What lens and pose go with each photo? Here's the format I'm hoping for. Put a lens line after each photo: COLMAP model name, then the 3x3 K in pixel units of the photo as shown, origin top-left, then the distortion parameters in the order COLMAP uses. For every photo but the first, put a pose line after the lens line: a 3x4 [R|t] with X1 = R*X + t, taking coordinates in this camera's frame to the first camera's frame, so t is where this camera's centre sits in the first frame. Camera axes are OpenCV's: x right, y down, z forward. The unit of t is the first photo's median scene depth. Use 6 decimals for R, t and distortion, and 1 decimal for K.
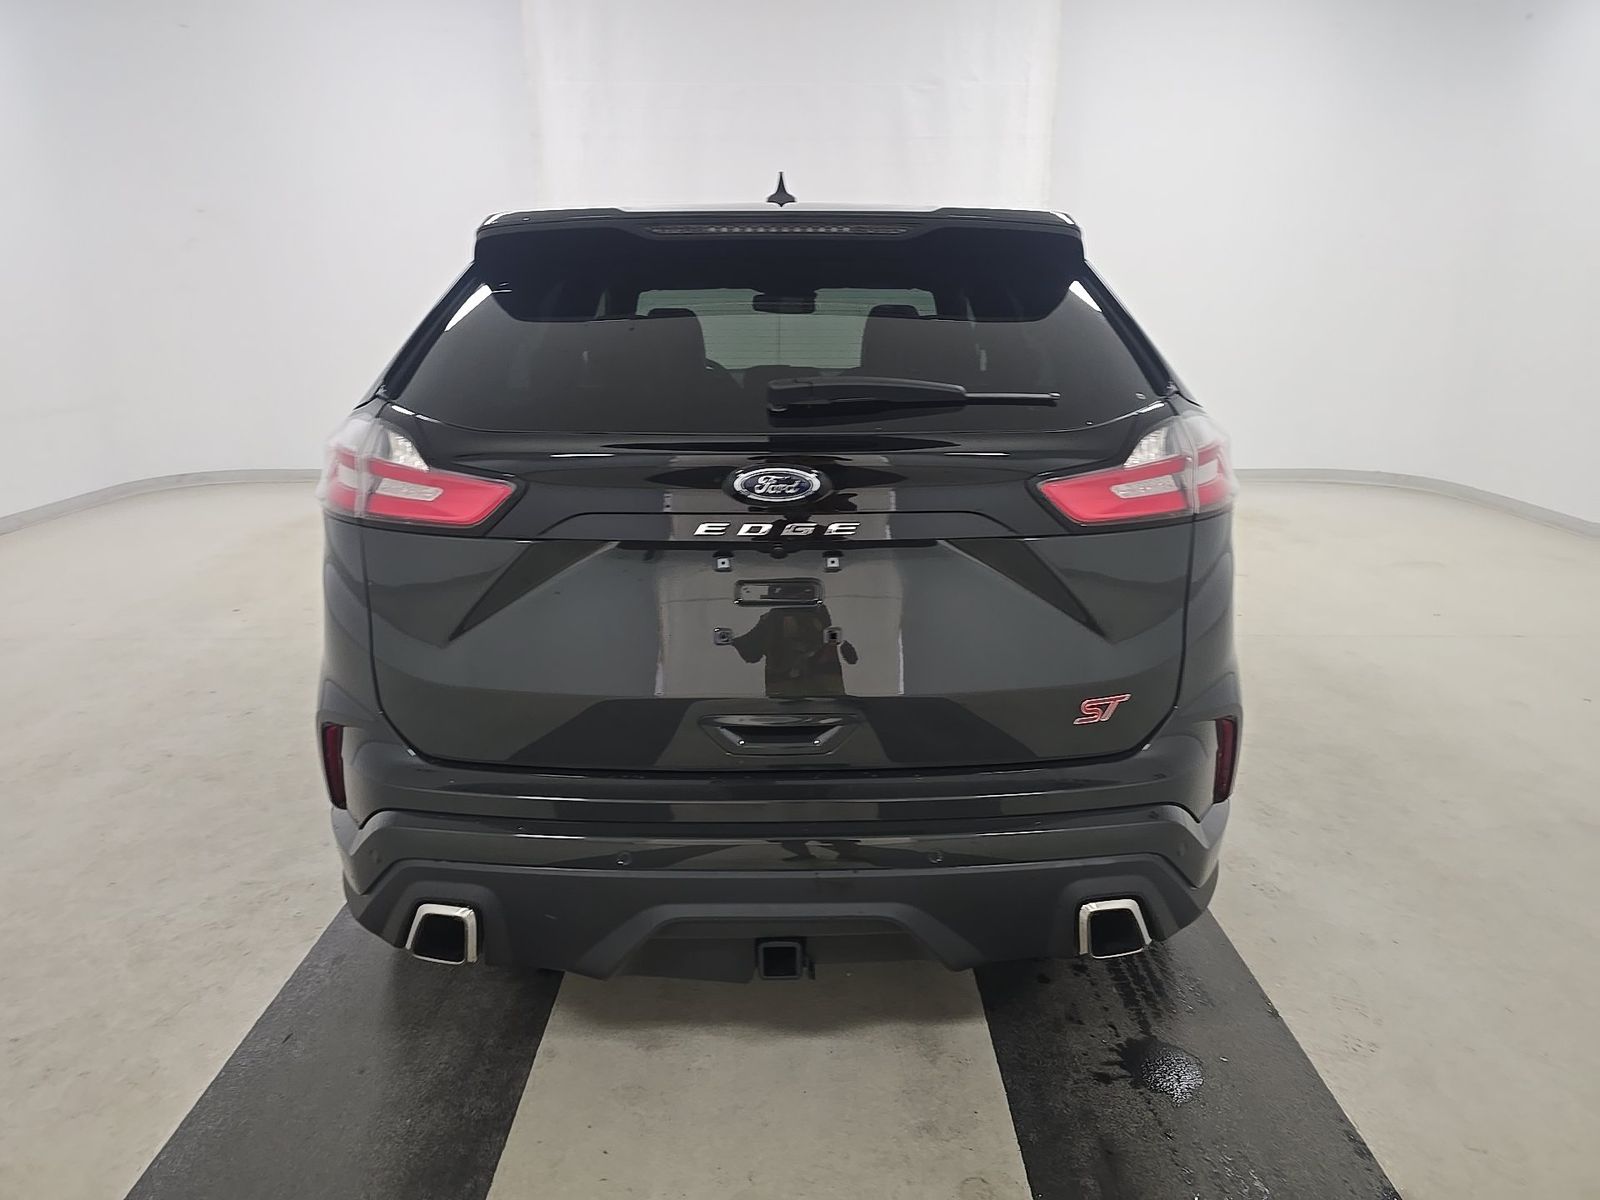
lens RADIAL K [[1080.9, 0, 800.0], [0, 1080.9, 600.0], [0, 0, 1]] dist [0.003390, -0.010530]
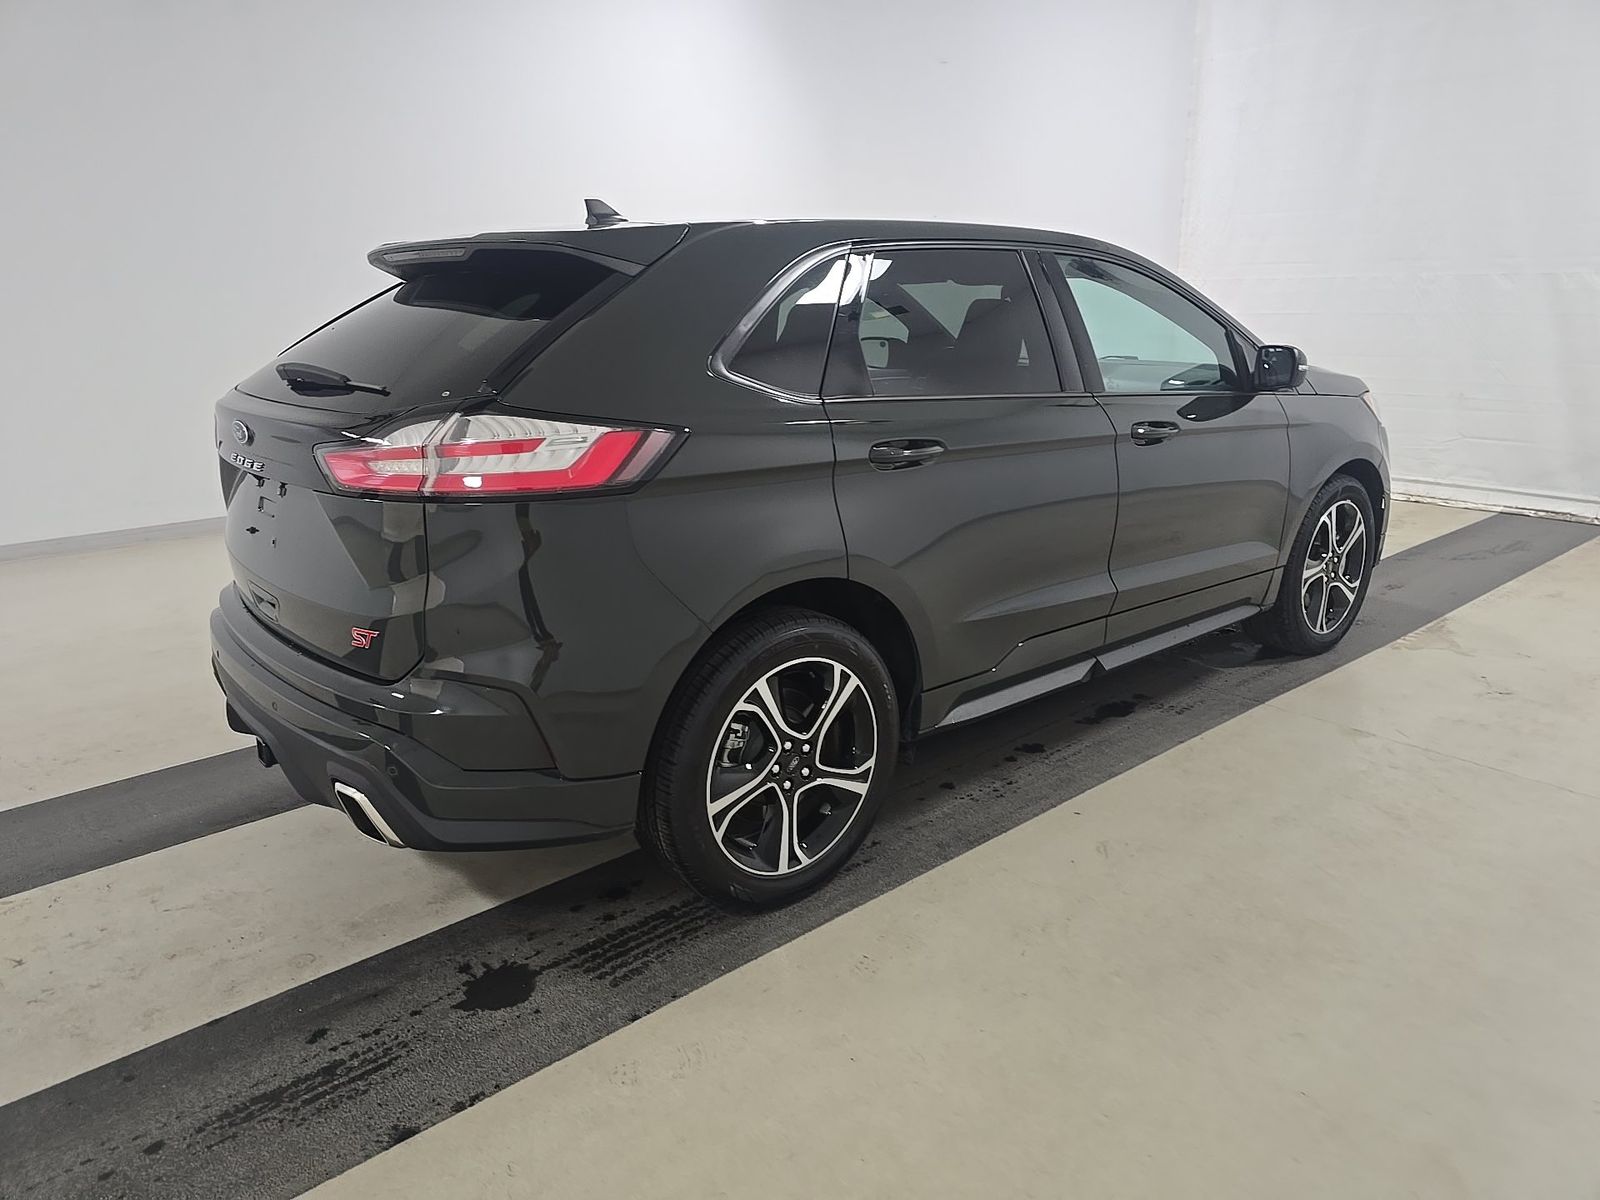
lens RADIAL K [[1080.9, 0, 800.0], [0, 1080.9, 600.0], [0, 0, 1]] dist [0.003390, -0.010530]
pose [[0.644937, 0.199702, -0.737683, 1.237790], [-0.181854, 0.977631, 0.105669, -0.137153], [0.742284, 0.066000, 0.666827, 0.429439]]
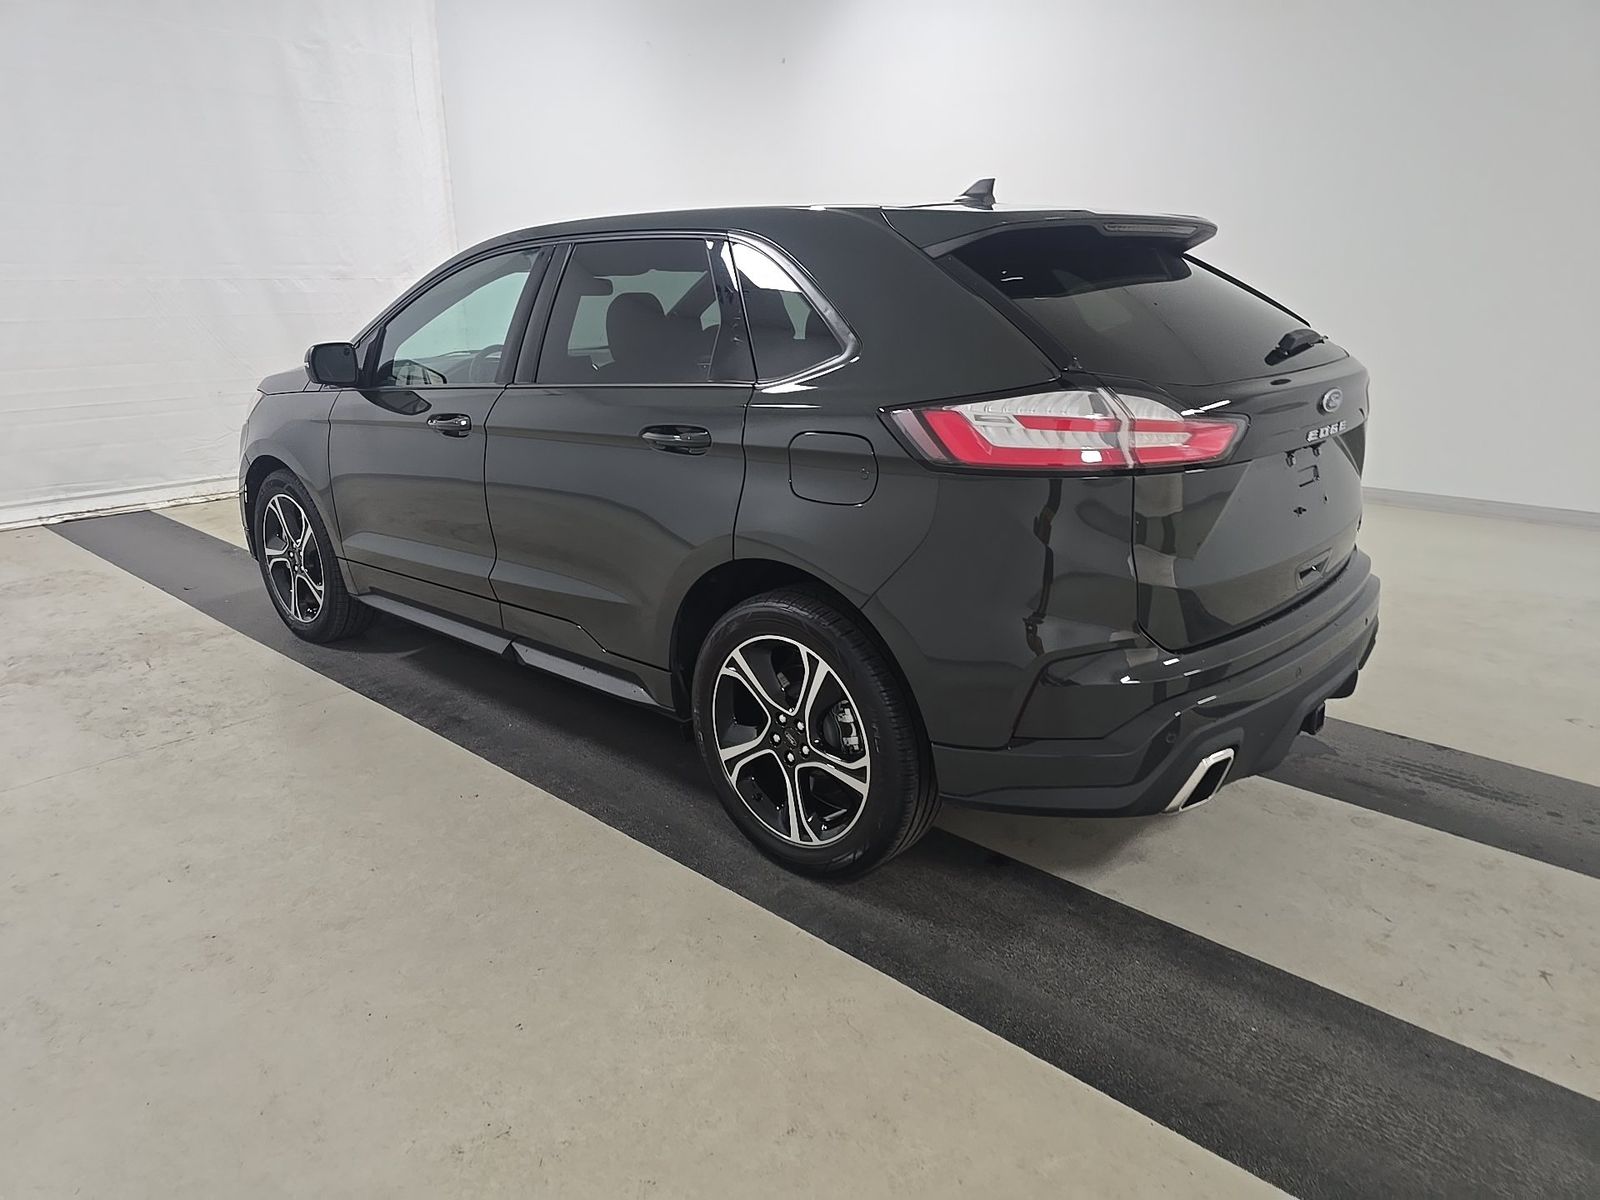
lens RADIAL K [[1080.9, 0, 800.0], [0, 1080.9, 600.0], [0, 0, 1]] dist [0.003390, -0.010530]
pose [[0.682340, -0.211845, 0.699667, -1.250364], [0.197074, 0.974962, 0.103005, -0.104741], [-0.703970, 0.067602, 0.707005, 0.341216]]
